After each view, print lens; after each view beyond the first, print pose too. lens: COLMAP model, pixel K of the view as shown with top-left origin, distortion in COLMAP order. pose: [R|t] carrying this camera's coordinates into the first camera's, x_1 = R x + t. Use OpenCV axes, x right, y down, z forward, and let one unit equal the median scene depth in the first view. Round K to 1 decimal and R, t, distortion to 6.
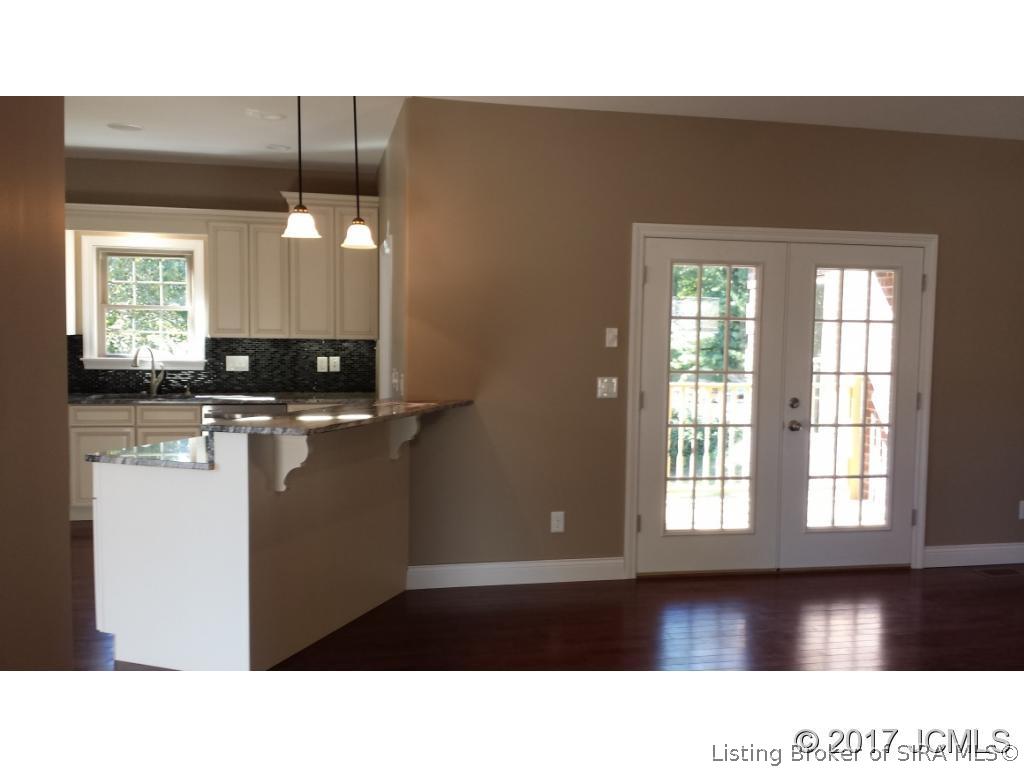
lens RADIAL K [[958.5, 0, 518.3], [0, 958.5, 386.4], [0, 0, 1]] dist [0.093435, 0.000000]
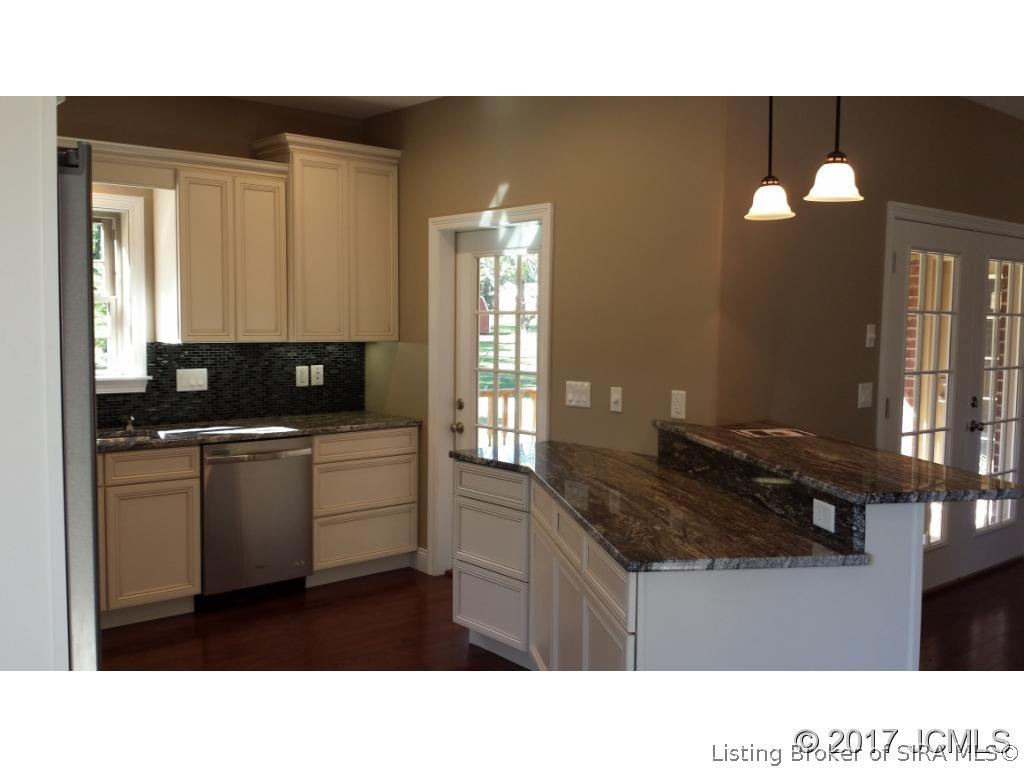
lens RADIAL K [[958.5, 0, 512.7], [0, 958.5, 387.7], [0, 0, 1]] dist [0.093435, 0.000000]
pose [[0.882684, -0.043103, 0.467986, -0.419762], [0.035738, 0.999058, 0.024609, -0.027410], [-0.468606, -0.004997, 0.883393, 0.288682]]
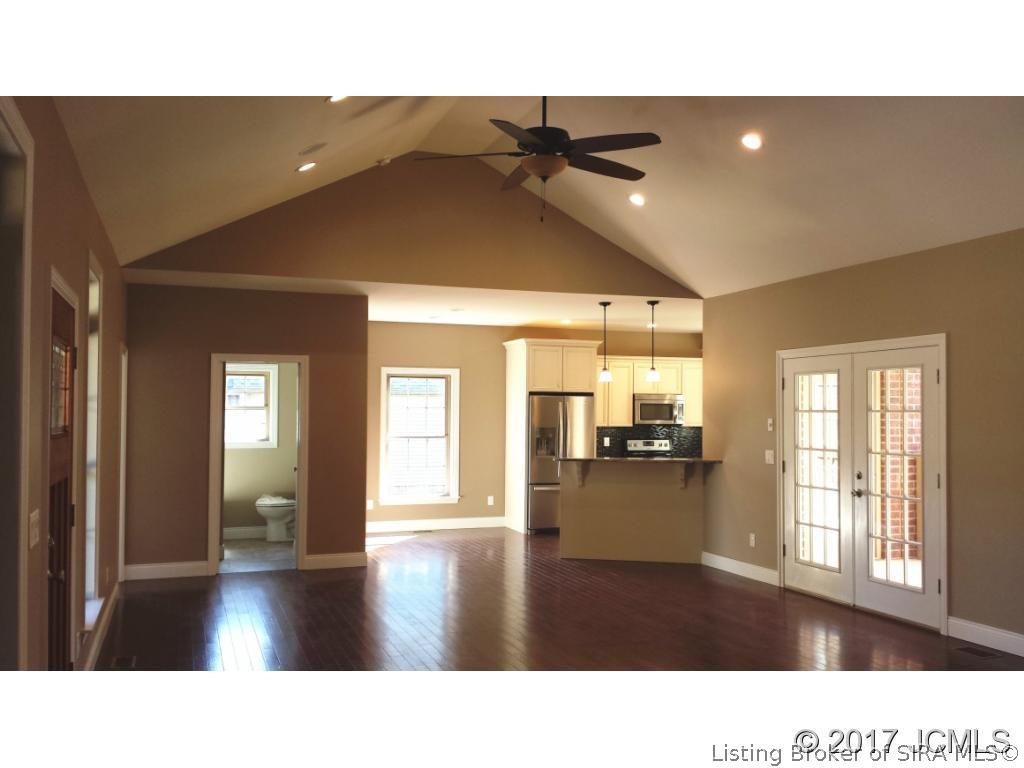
lens RADIAL K [[958.5, 0, 512.9], [0, 958.5, 384.1], [0, 0, 1]] dist [0.093435, 0.000000]
pose [[0.098457, -0.051479, -0.993809, 1.174686], [-0.065910, 0.996131, -0.058129, 0.001378], [0.992956, 0.071225, 0.094683, 0.315234]]
